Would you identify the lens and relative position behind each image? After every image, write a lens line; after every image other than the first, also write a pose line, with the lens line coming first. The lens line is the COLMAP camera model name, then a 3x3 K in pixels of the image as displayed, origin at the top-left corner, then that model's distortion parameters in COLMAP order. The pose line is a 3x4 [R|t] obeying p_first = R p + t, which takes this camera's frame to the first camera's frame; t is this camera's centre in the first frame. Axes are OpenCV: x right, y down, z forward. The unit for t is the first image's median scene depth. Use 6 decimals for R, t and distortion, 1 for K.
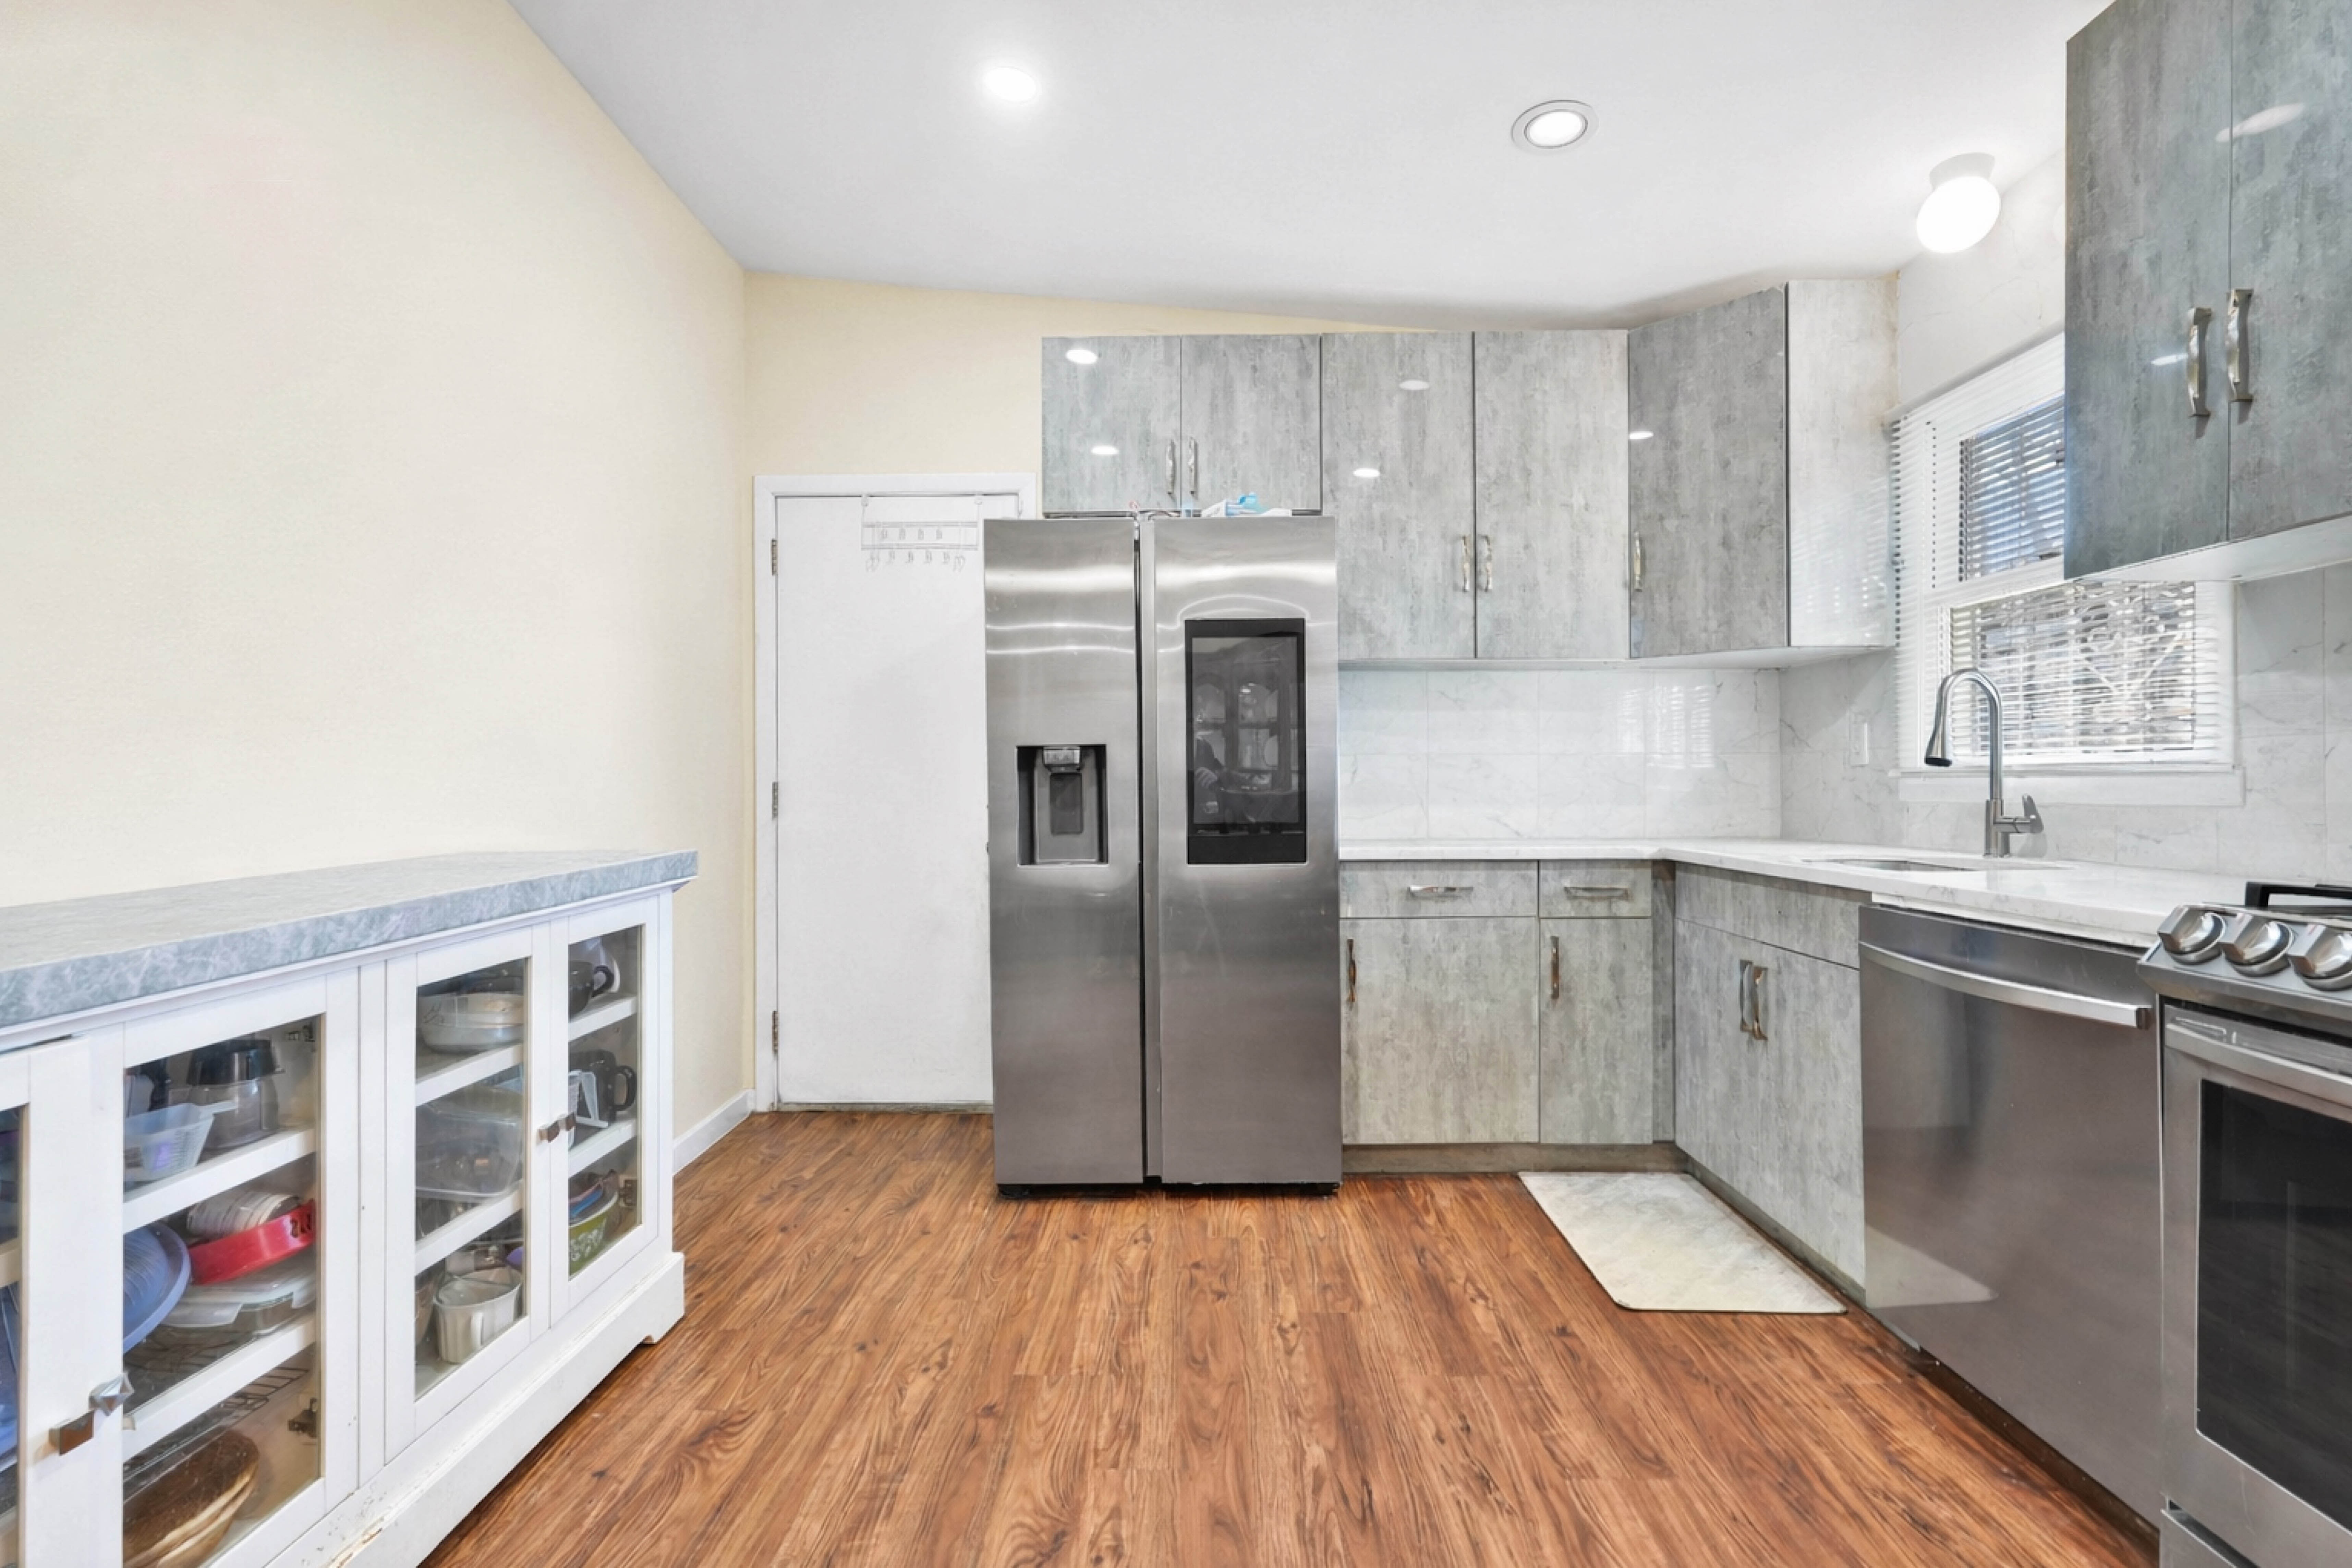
lens RADIAL K [[1029.7, 0, 1176.0], [0, 1029.7, 784.0], [0, 0, 1]] dist [0.001555, 0.000213]
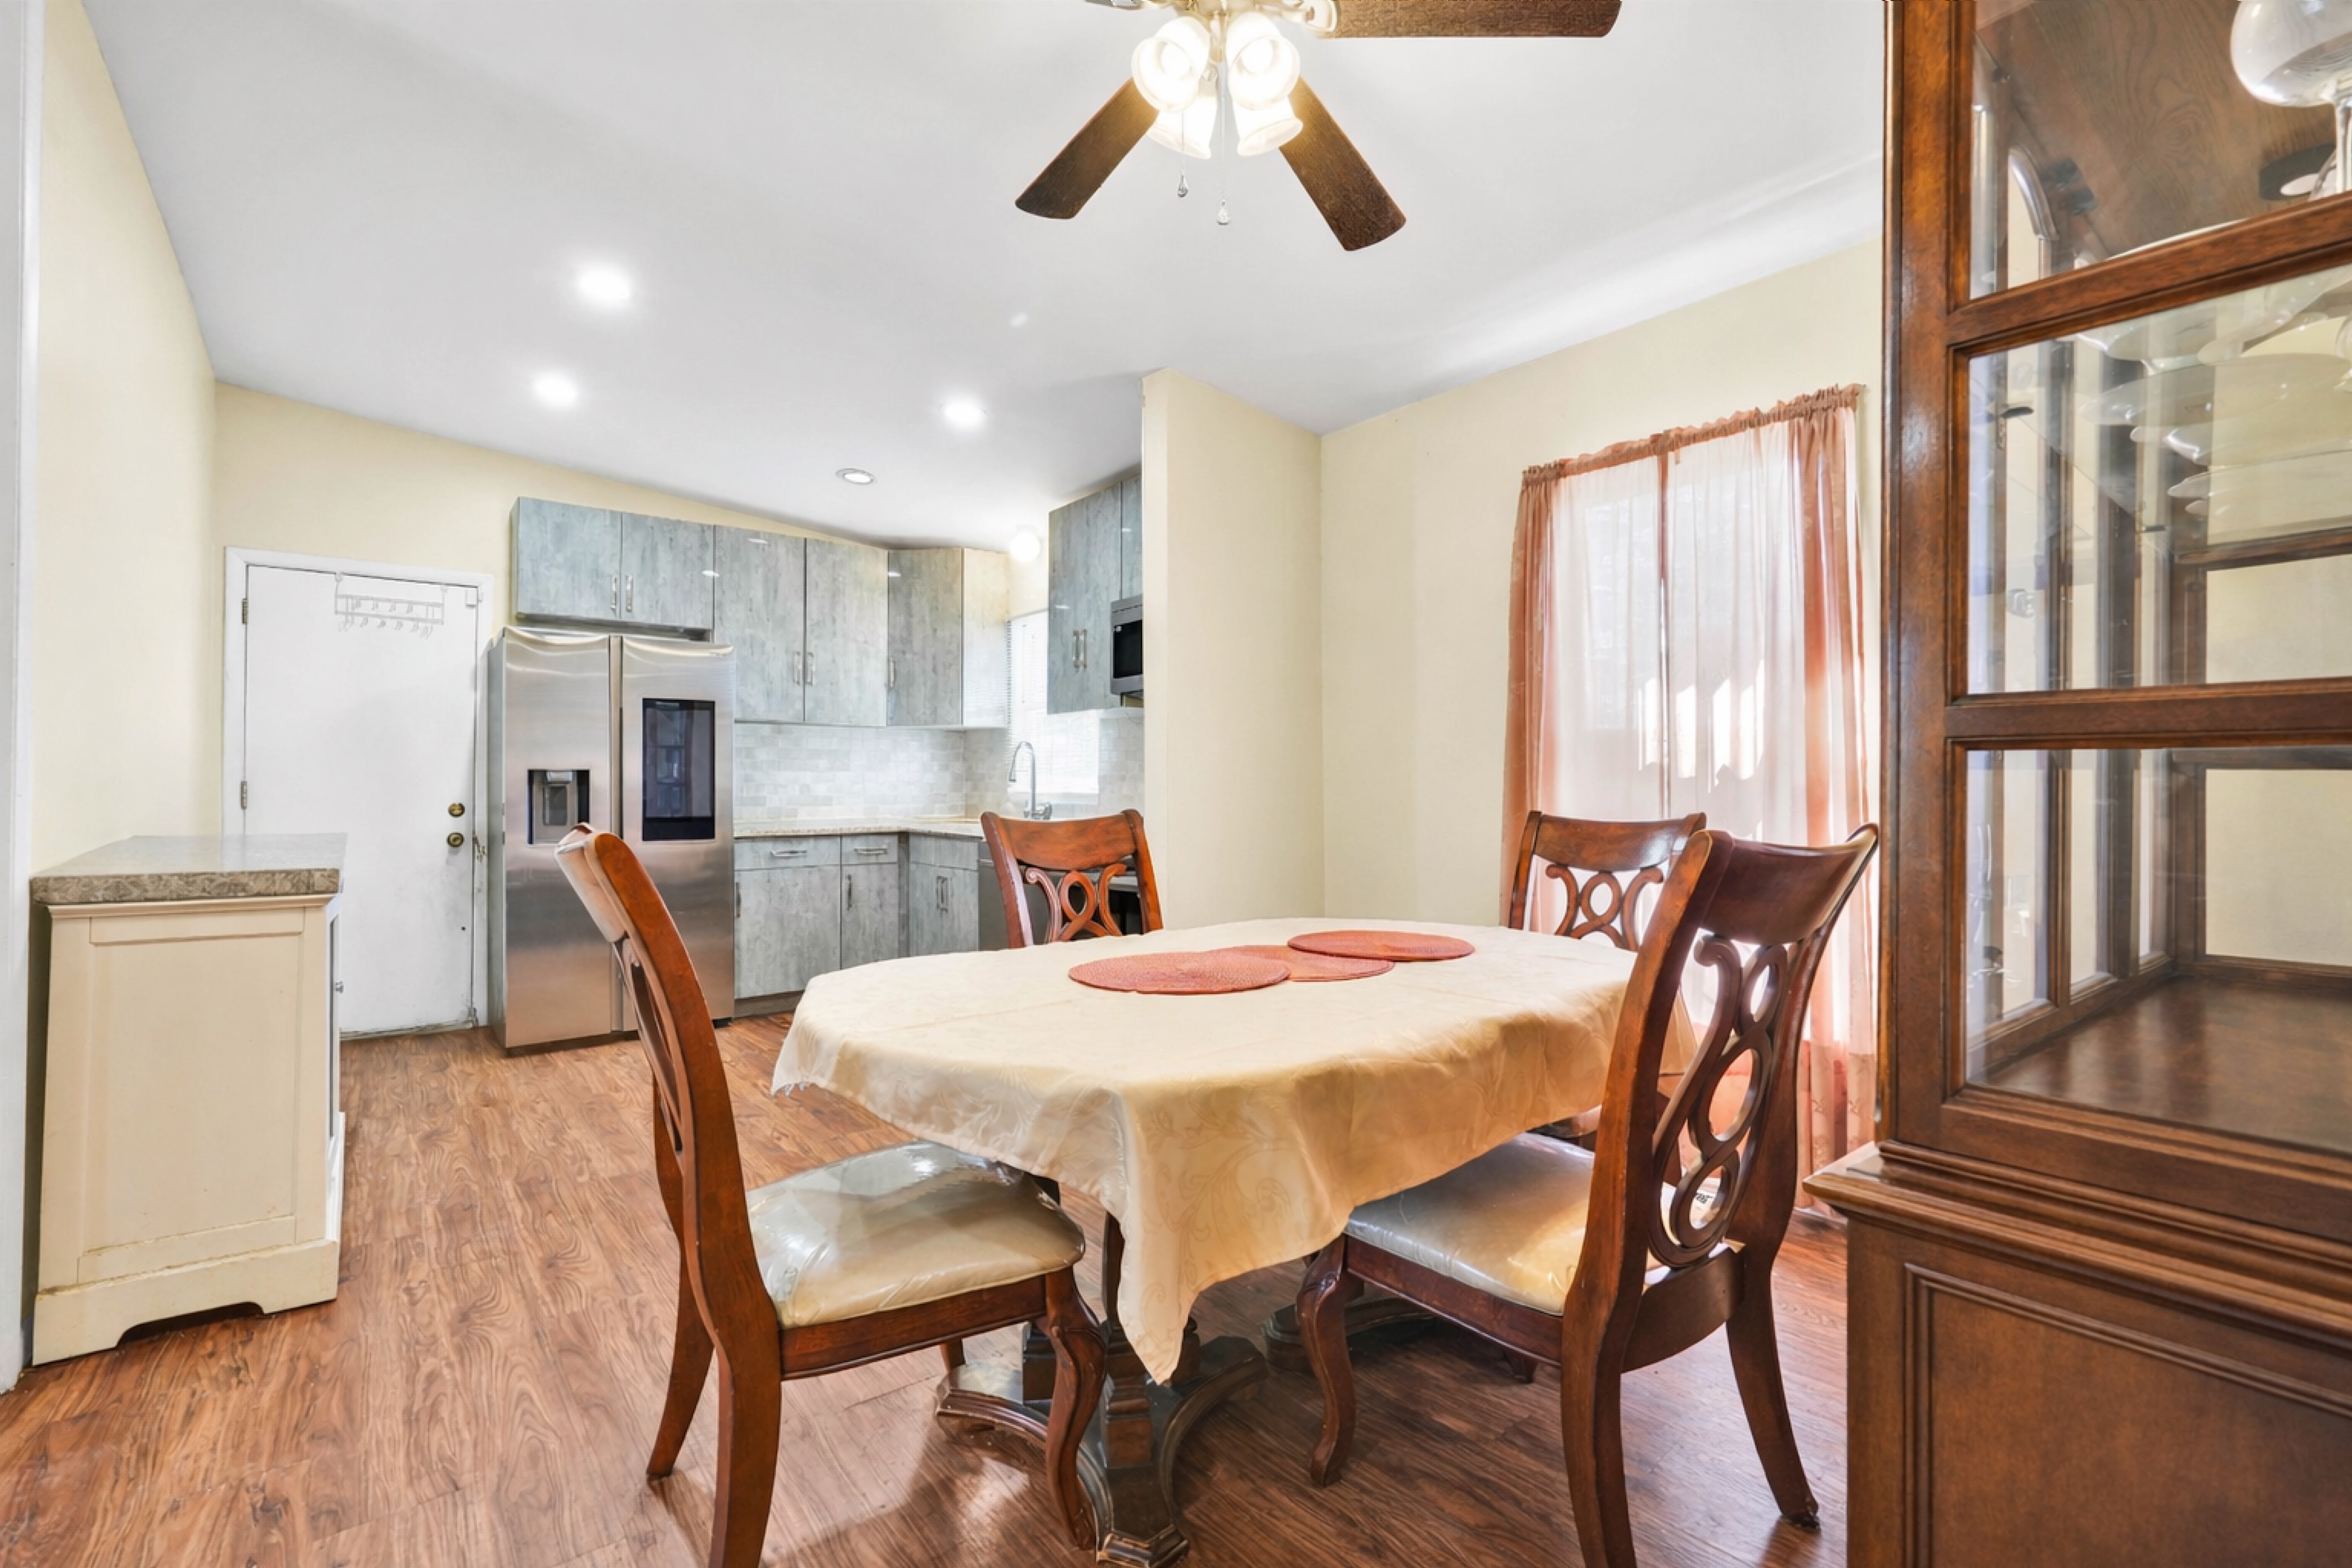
lens RADIAL K [[1103.5, 0, 1176.0], [0, 1103.5, 784.0], [0, 0, 1]] dist [-0.000447, -0.000466]
pose [[0.781106, 0.006882, 0.624361, -0.406350], [-0.004483, 0.999975, -0.005414, -0.009936], [-0.624383, 0.001430, 0.781117, -0.904566]]
